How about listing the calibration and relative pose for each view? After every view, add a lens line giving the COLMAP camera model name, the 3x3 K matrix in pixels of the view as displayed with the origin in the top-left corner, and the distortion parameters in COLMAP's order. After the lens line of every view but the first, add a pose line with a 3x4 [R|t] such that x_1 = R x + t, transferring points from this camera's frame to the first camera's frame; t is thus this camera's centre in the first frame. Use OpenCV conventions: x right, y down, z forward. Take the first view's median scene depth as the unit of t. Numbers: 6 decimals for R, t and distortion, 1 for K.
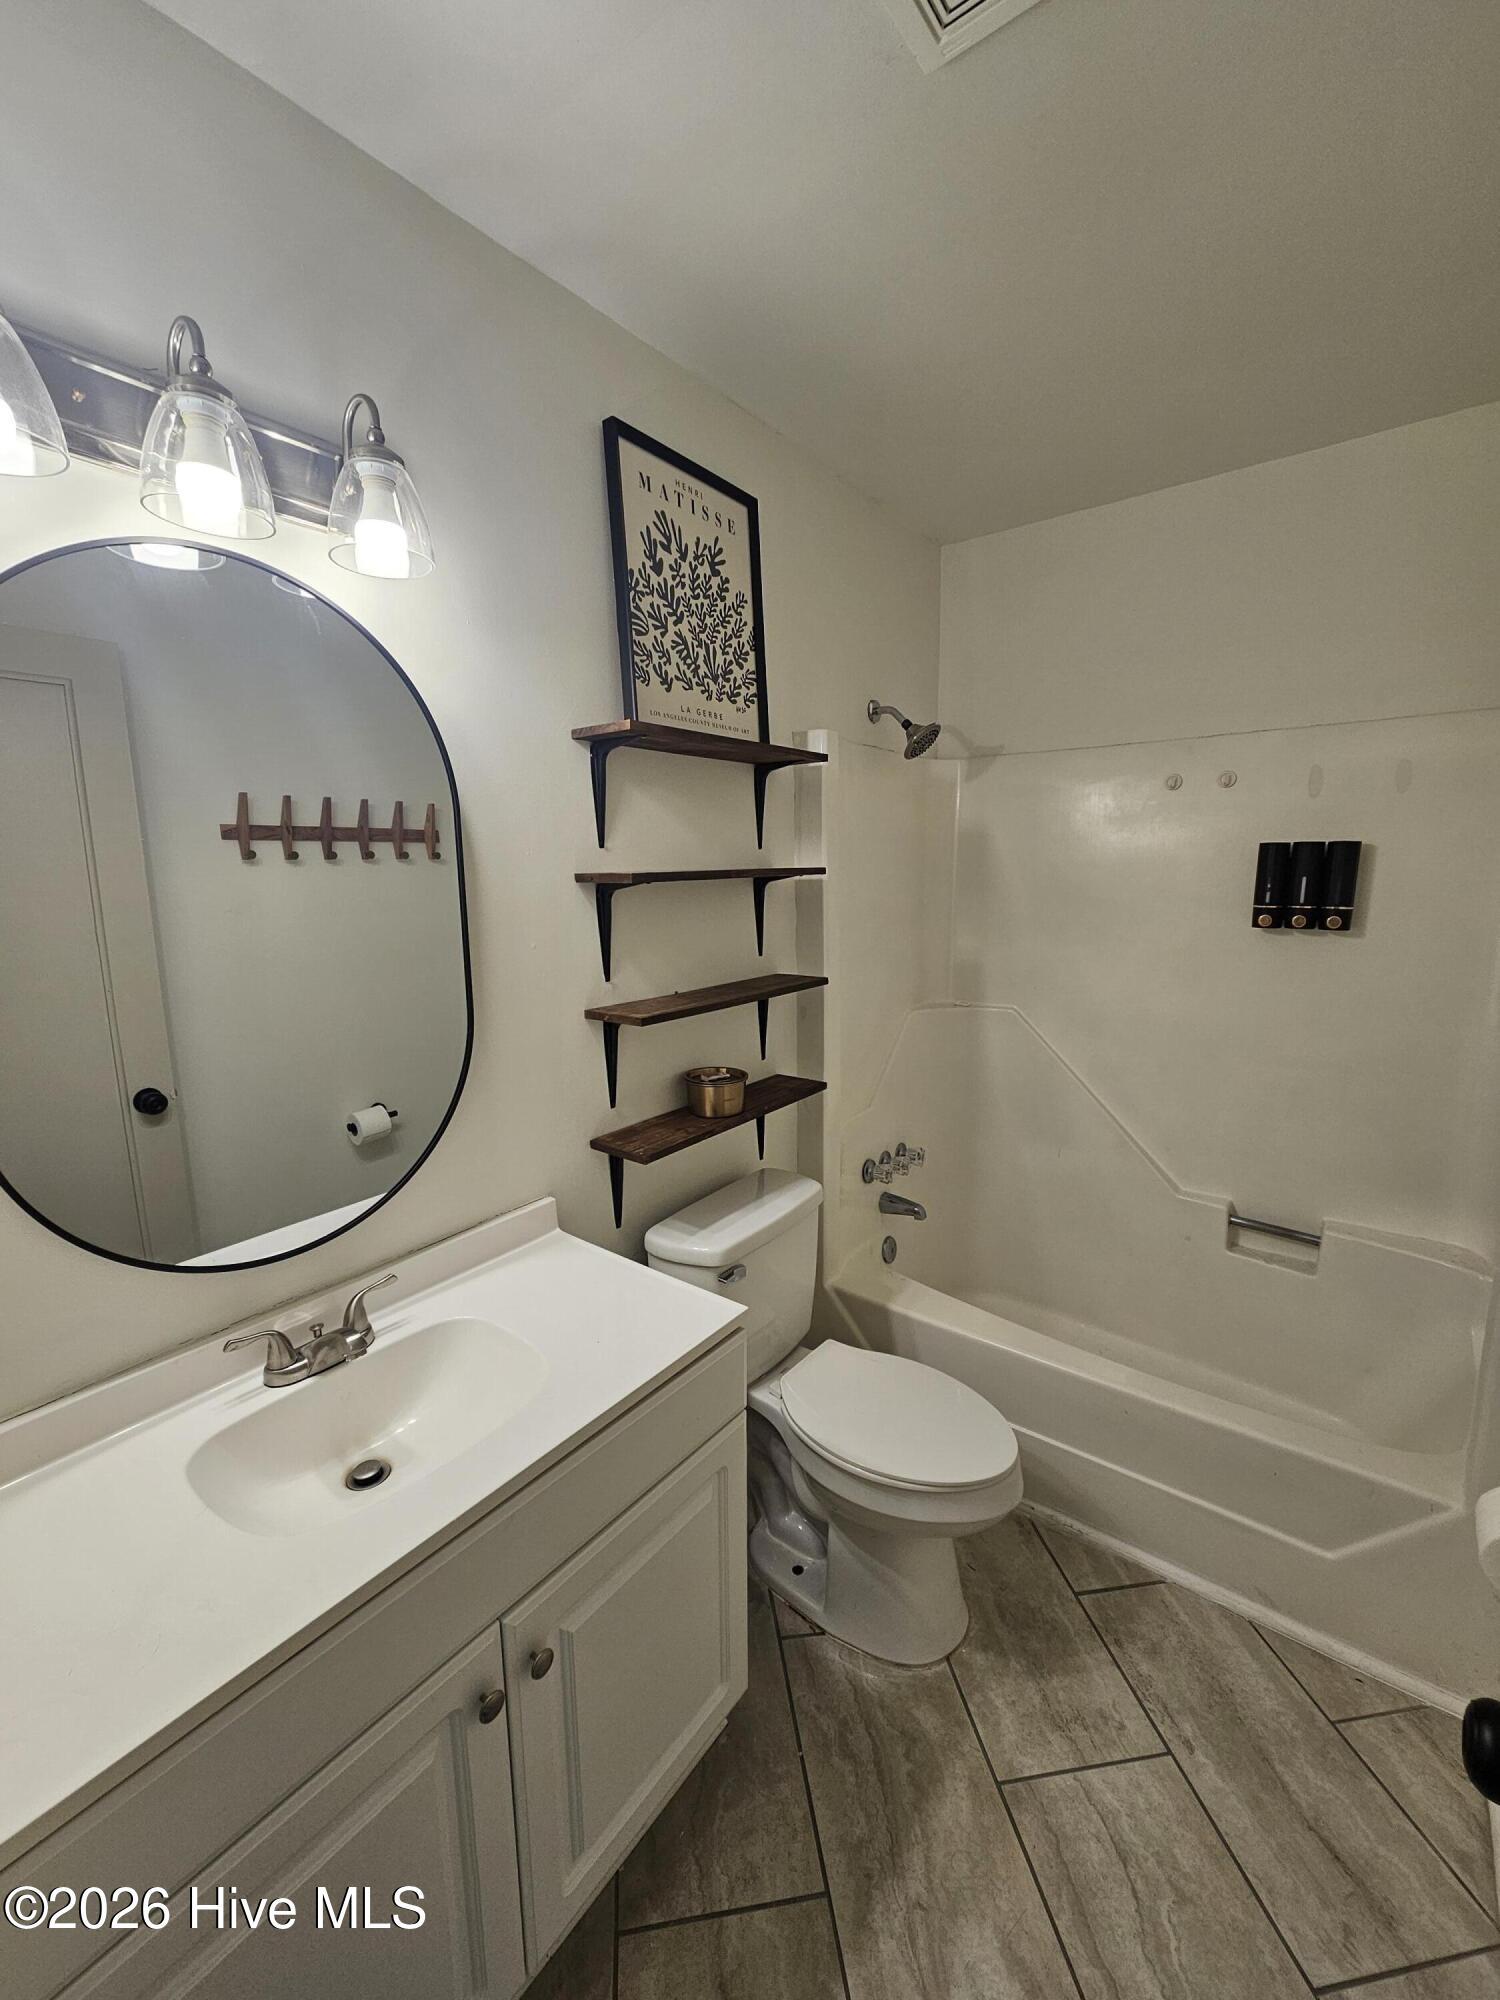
lens RADIAL K [[818.5, 0, 750.0], [0, 818.5, 1000.0], [0, 0, 1]] dist [0.000066, -0.000183]
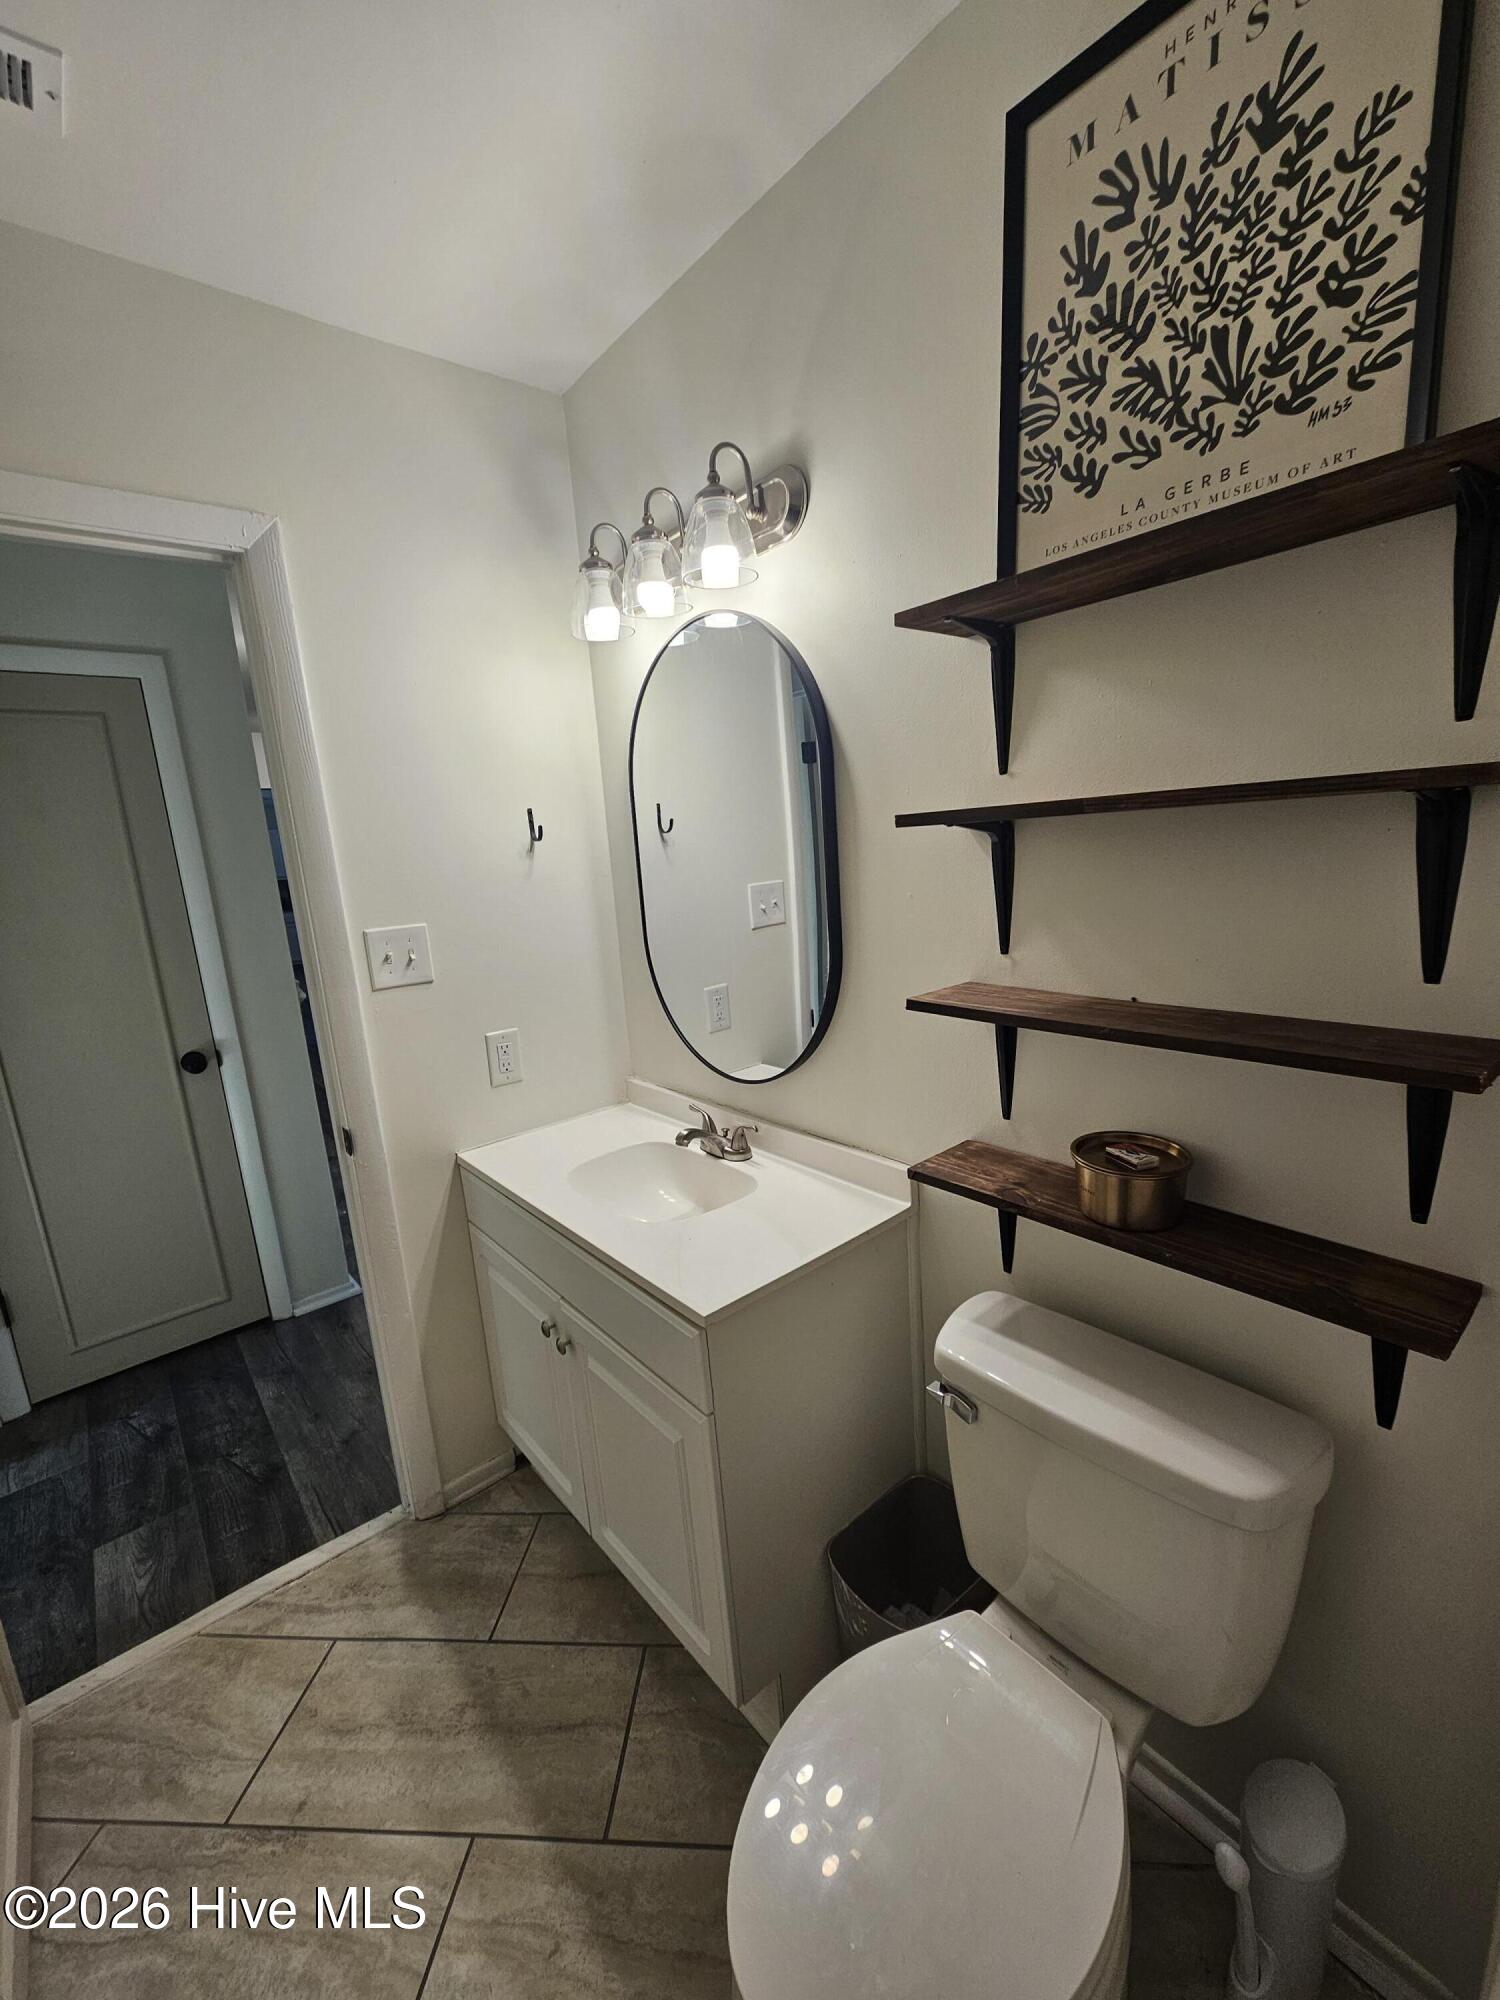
lens RADIAL K [[818.5, 0, 750.0], [0, 818.5, 1000.0], [0, 0, 1]] dist [0.000066, -0.000183]
pose [[-0.210014, 0.219148, -0.952821, 0.592885], [-0.091174, 0.965919, 0.242257, -0.140670], [0.973438, 0.137750, -0.182876, 0.901160]]
